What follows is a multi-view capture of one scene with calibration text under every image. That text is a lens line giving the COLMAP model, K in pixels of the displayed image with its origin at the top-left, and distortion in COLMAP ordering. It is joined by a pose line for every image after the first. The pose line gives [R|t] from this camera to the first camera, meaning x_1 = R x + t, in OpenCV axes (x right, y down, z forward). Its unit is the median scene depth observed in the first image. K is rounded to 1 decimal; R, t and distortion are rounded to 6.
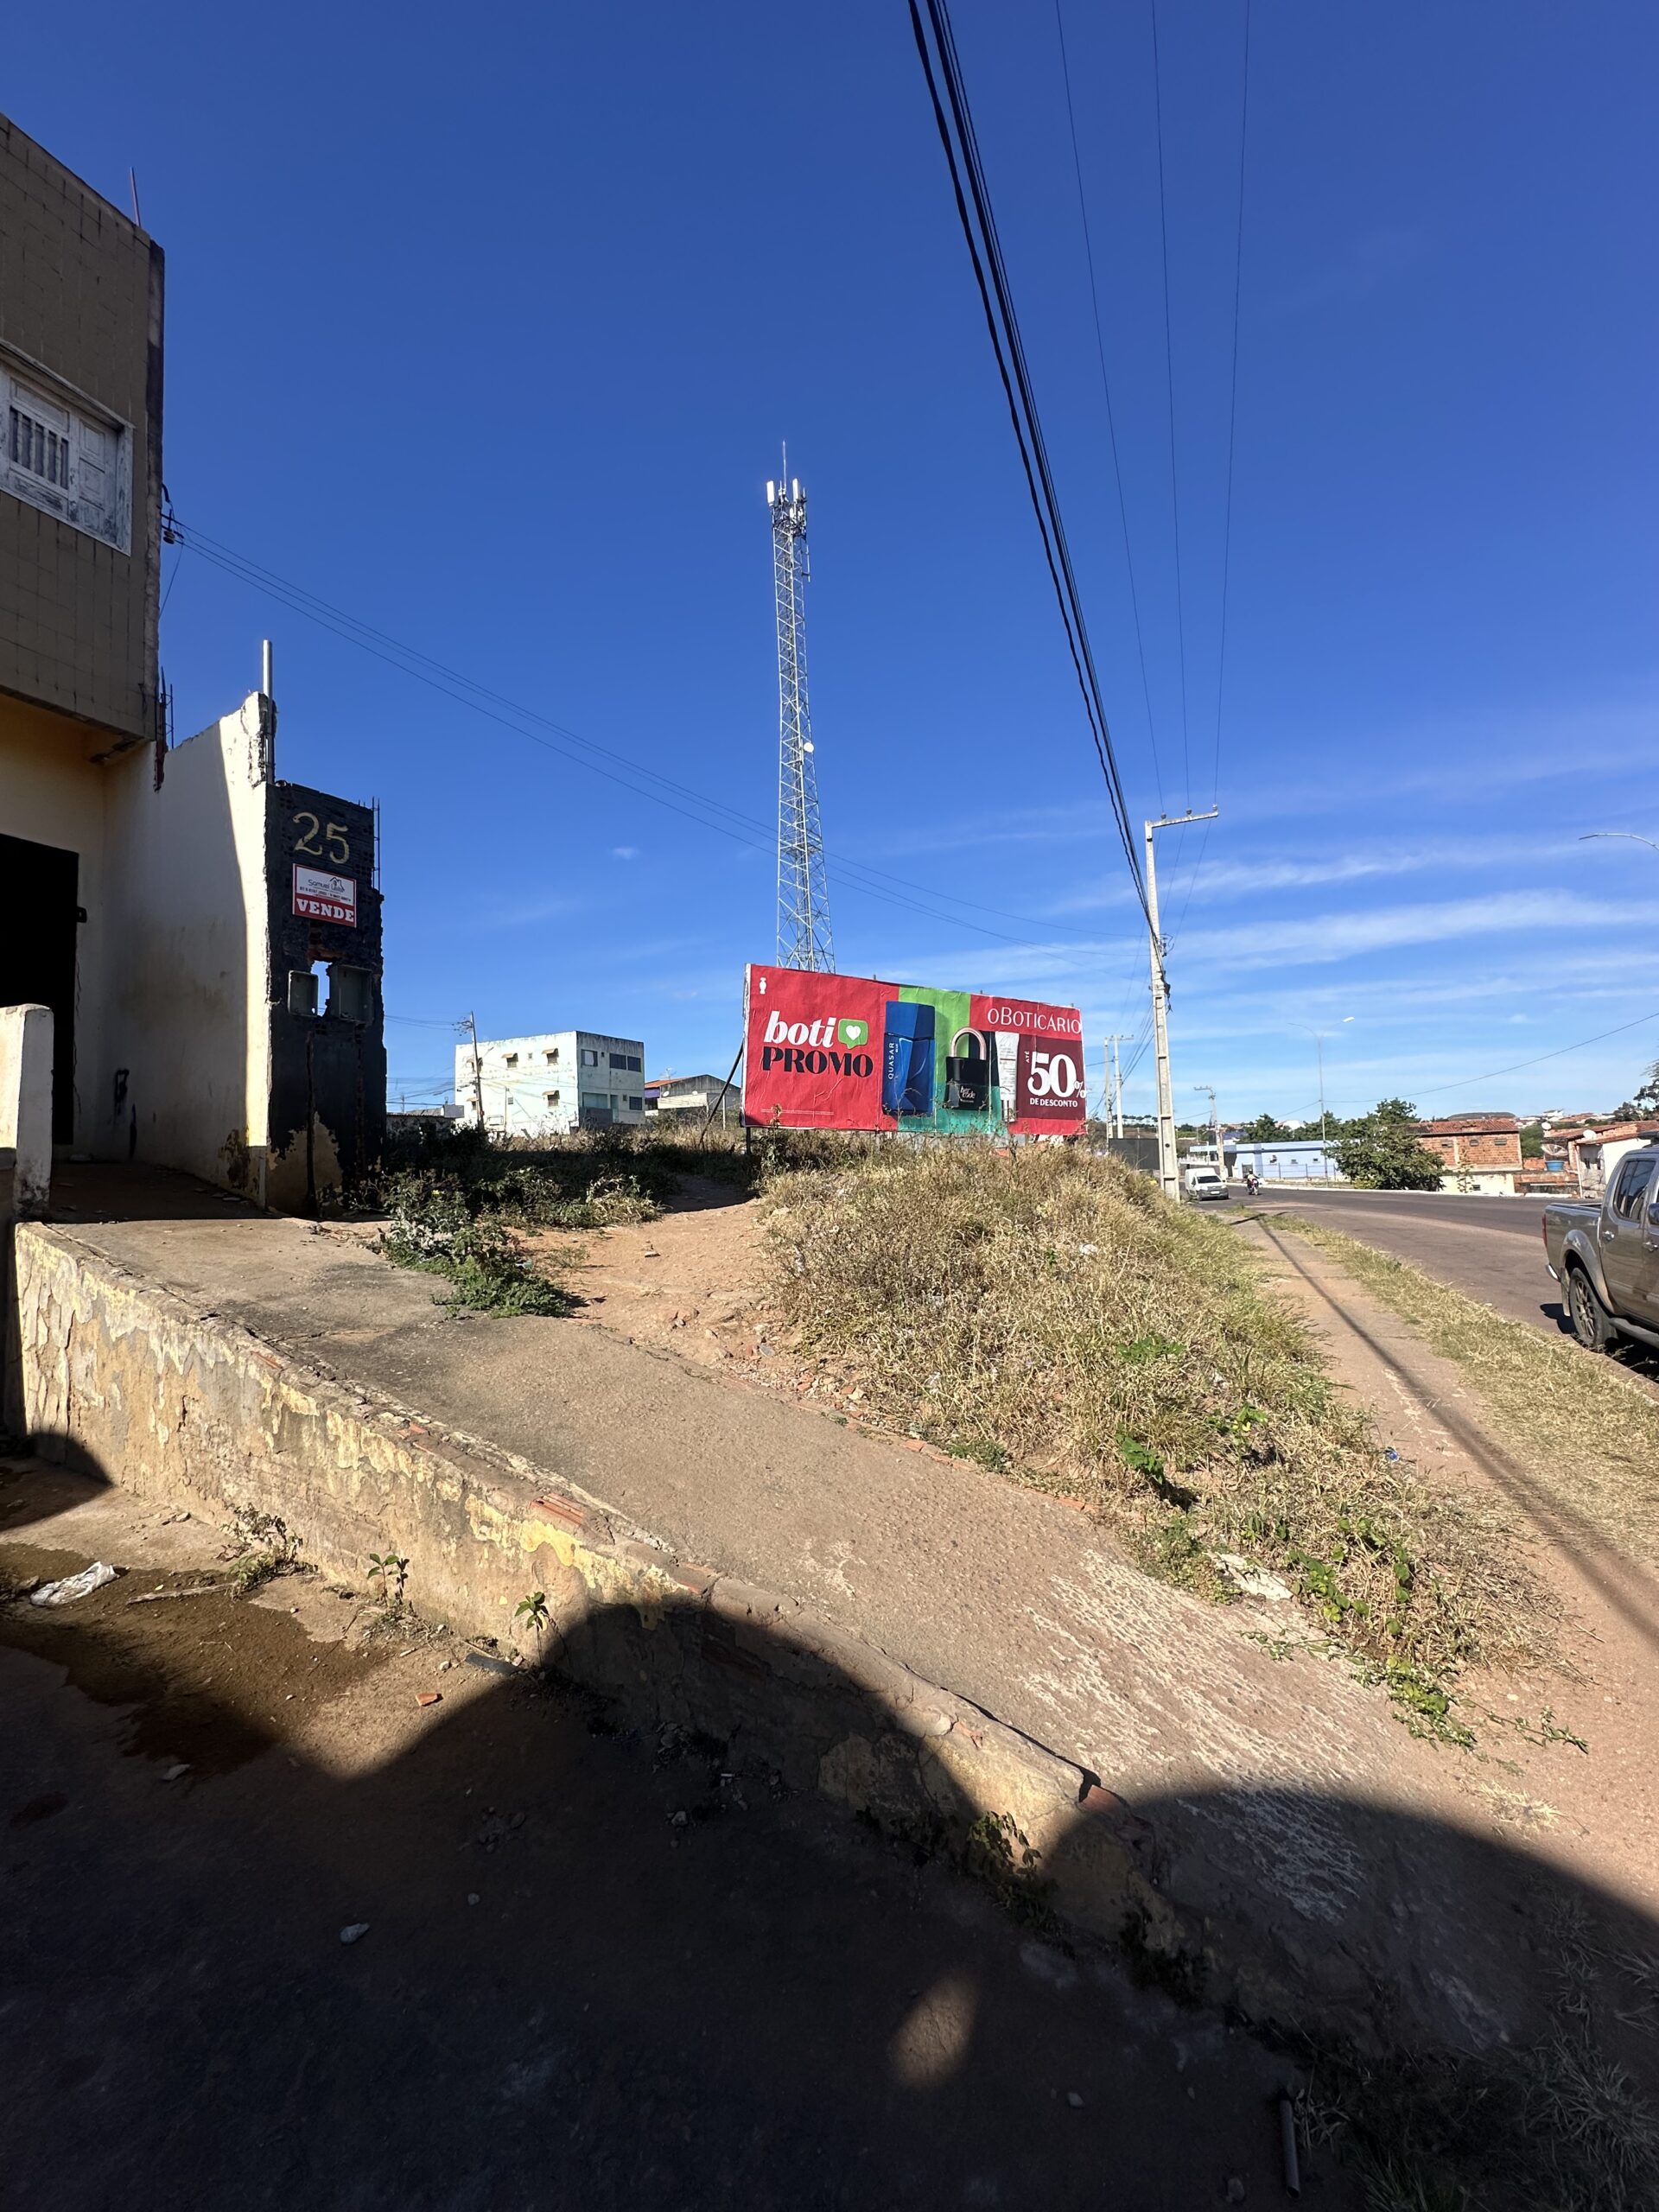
lens RADIAL K [[883.2, 0, 828.2], [0, 883.2, 1106.6], [0, 0, 1]] dist [-0.004881, 0.001161]
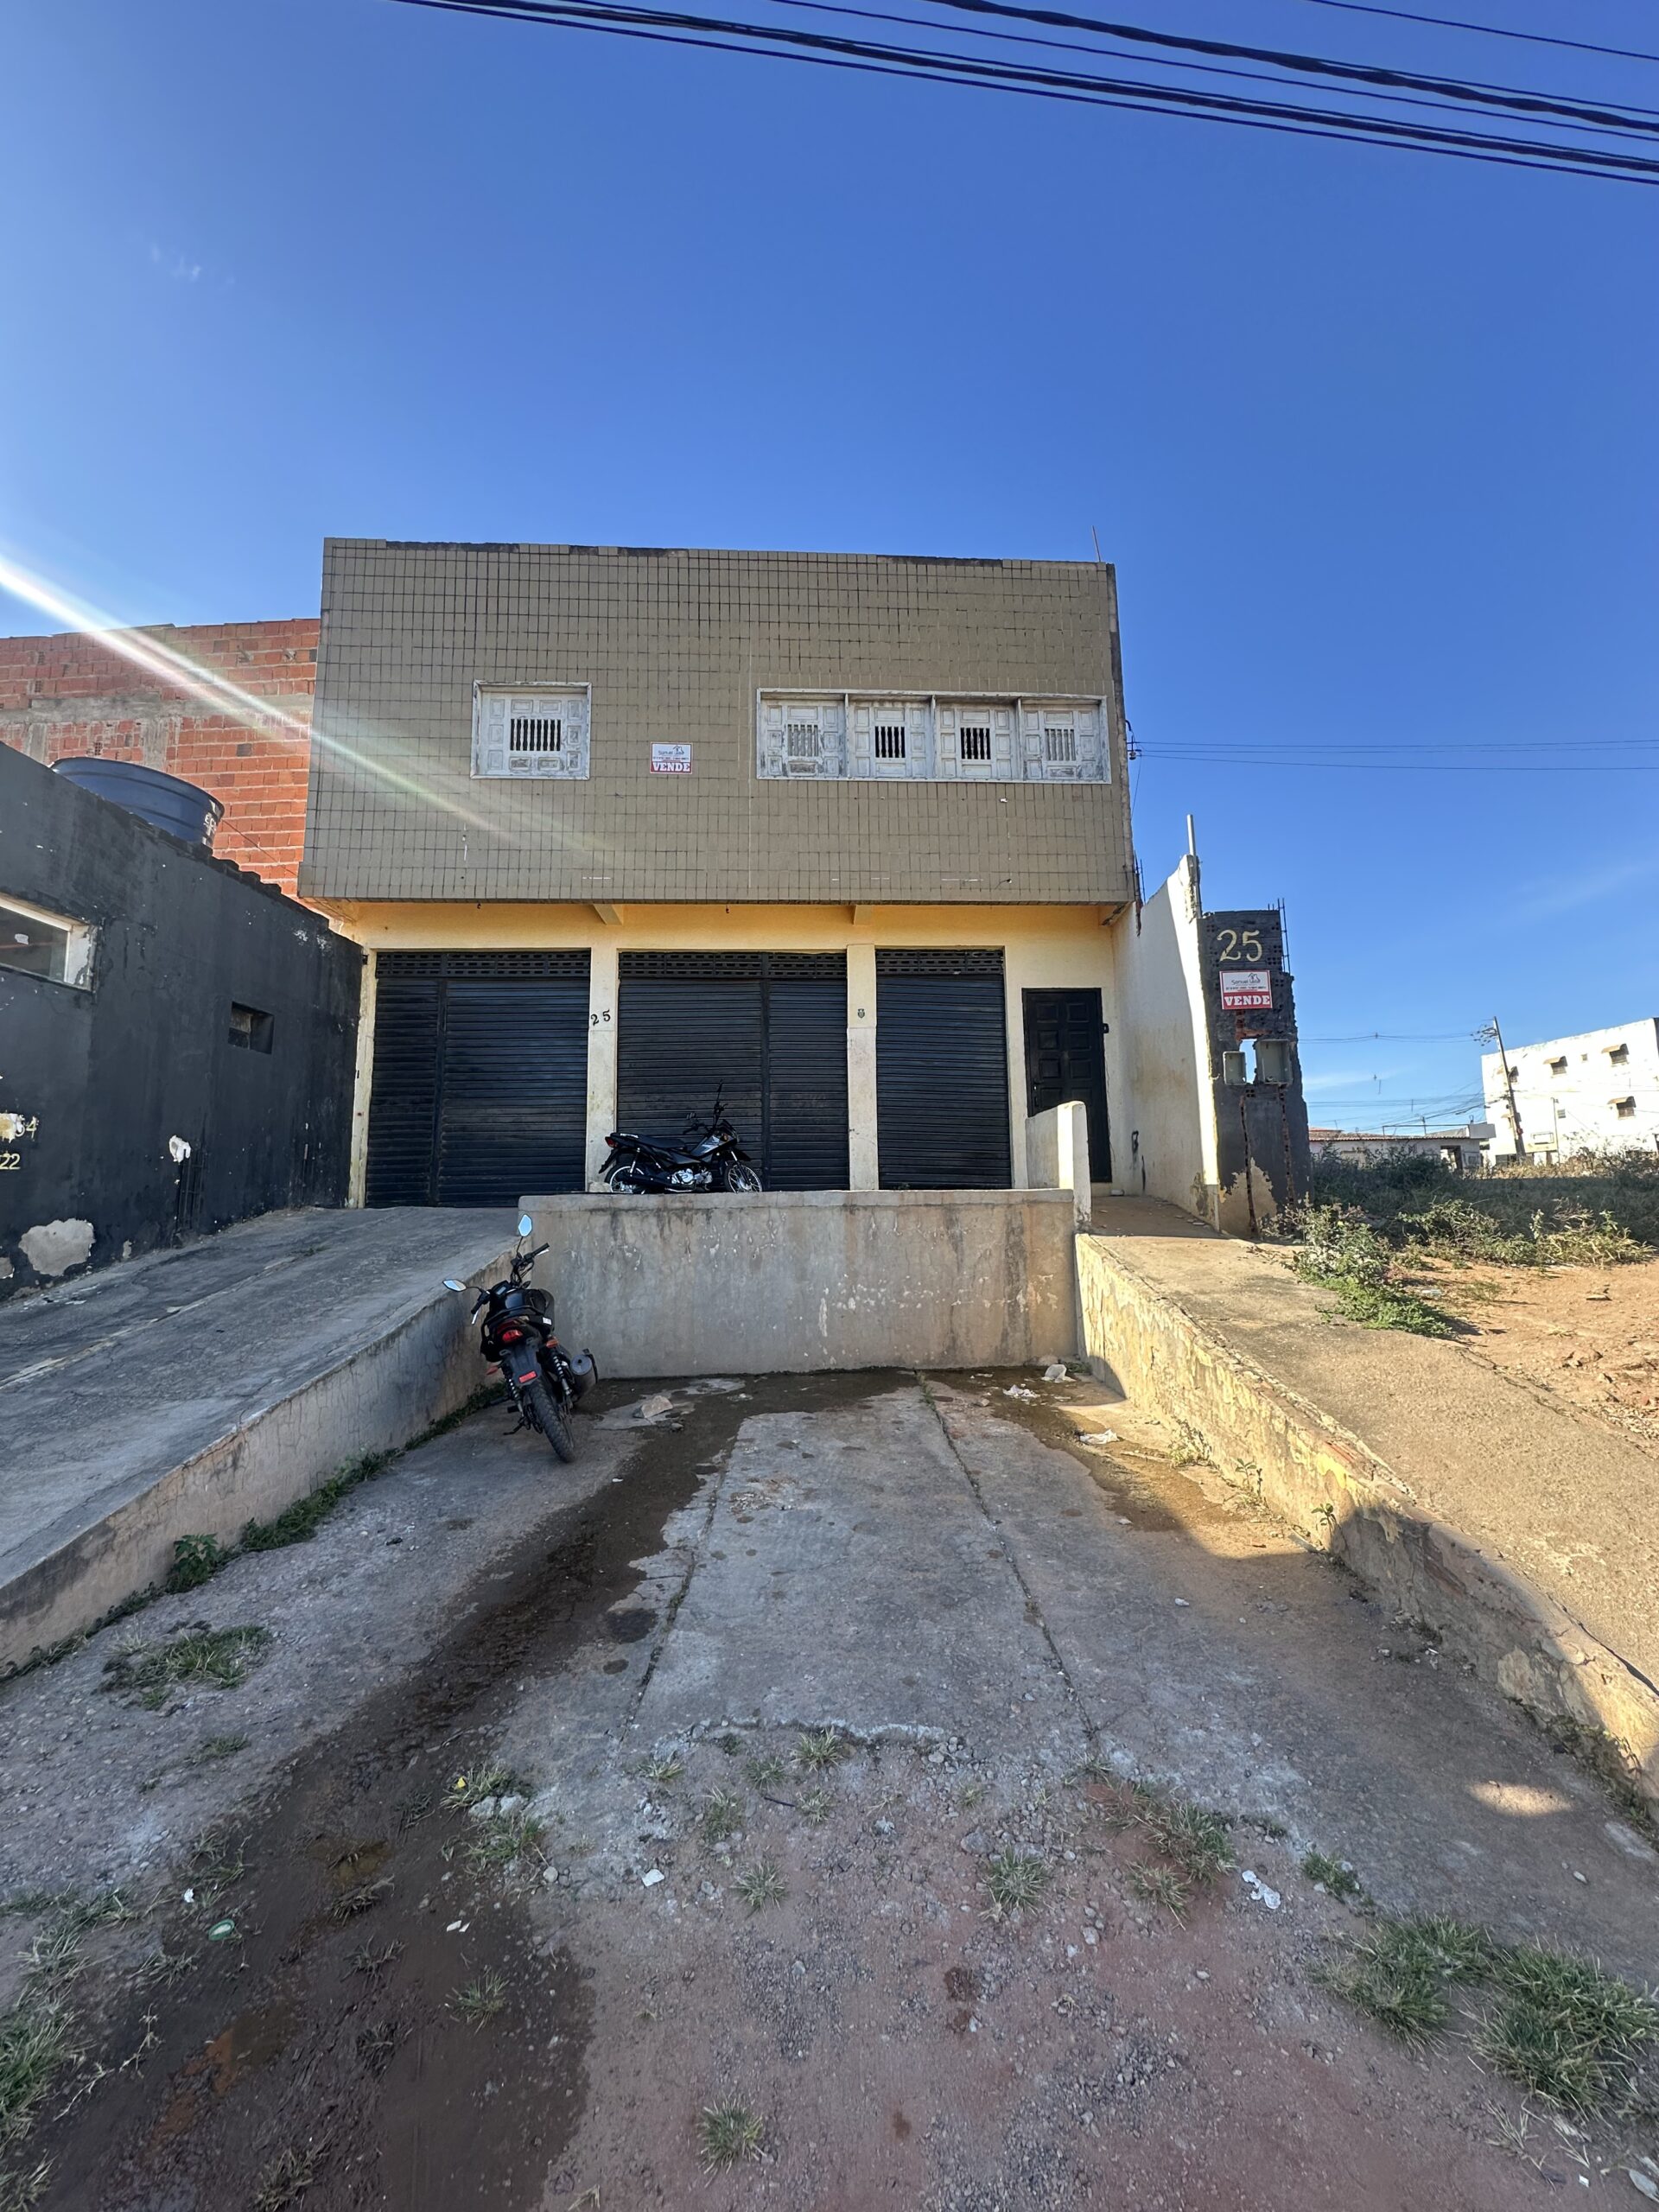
lens RADIAL K [[883.2, 0, 828.2], [0, 883.2, 1106.6], [0, 0, 1]] dist [-0.004881, 0.001161]
pose [[0.492724, -0.080539, -0.866451, 0.242681], [0.056643, 0.996564, -0.060422, -0.026220], [0.868340, -0.019307, 0.495593, -0.179667]]
